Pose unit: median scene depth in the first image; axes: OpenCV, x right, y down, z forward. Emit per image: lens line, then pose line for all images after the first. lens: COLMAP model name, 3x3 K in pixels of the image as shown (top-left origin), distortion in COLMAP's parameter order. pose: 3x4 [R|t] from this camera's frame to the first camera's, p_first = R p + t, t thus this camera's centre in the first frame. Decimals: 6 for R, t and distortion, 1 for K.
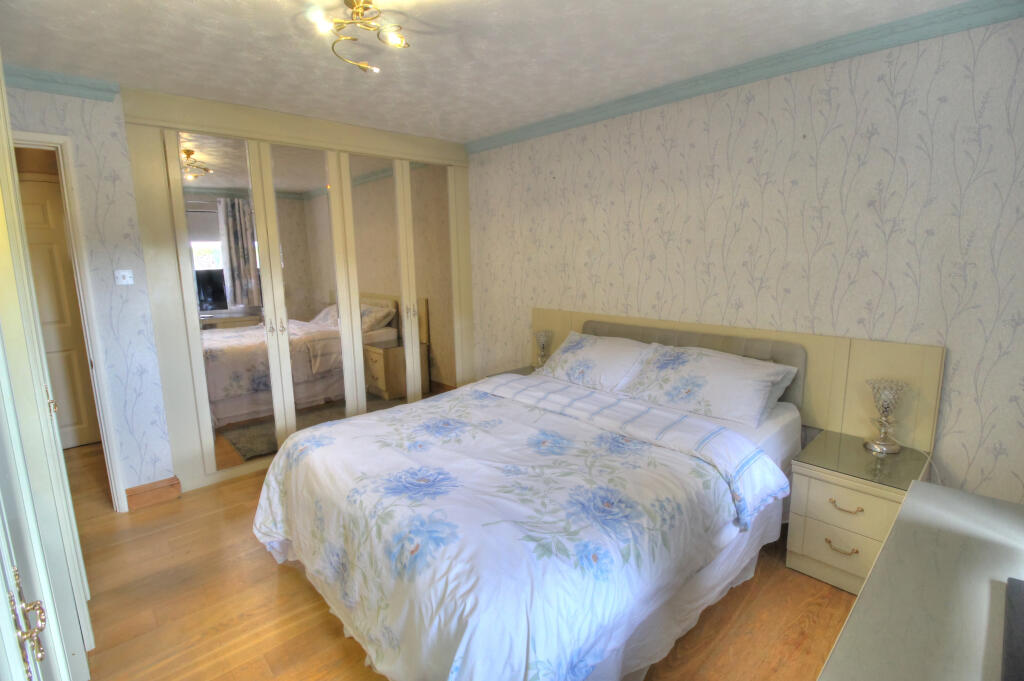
lens RADIAL K [[476.2, 0, 517.5], [0, 476.2, 327.3], [0, 0, 1]] dist [-0.015193, -0.000291]
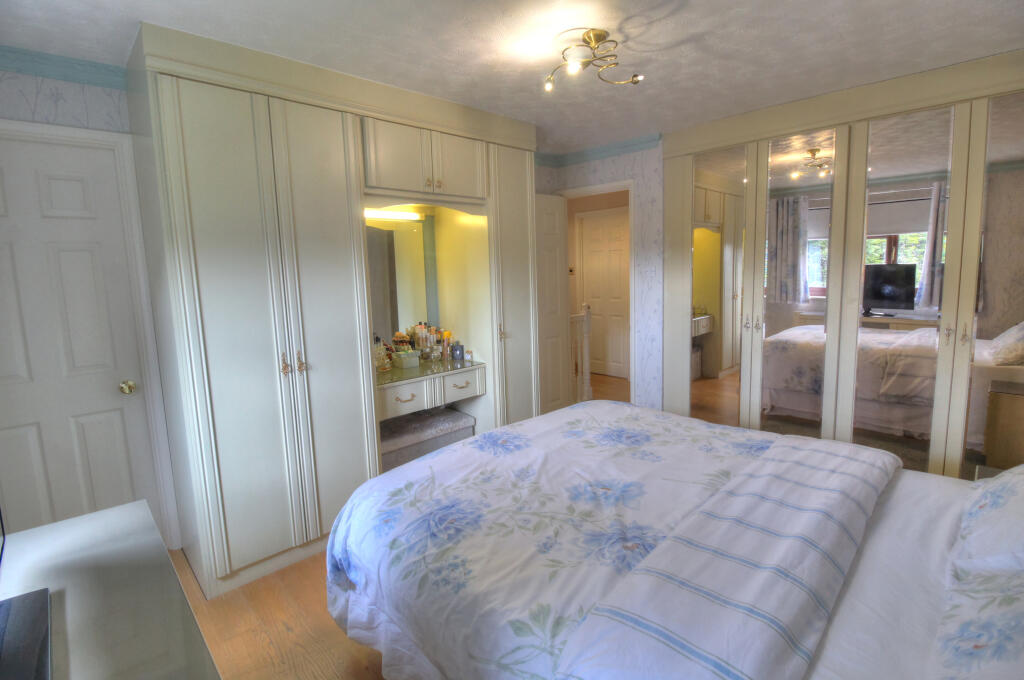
lens RADIAL K [[476.2, 0, 517.5], [0, 476.2, 326.8], [0, 0, 1]] dist [-0.015193, -0.000291]
pose [[0.013766, 0.140571, -0.989975, 0.842850], [-0.119225, 0.983236, 0.137956, -0.128555], [0.992772, 0.116131, 0.030295, 0.813162]]
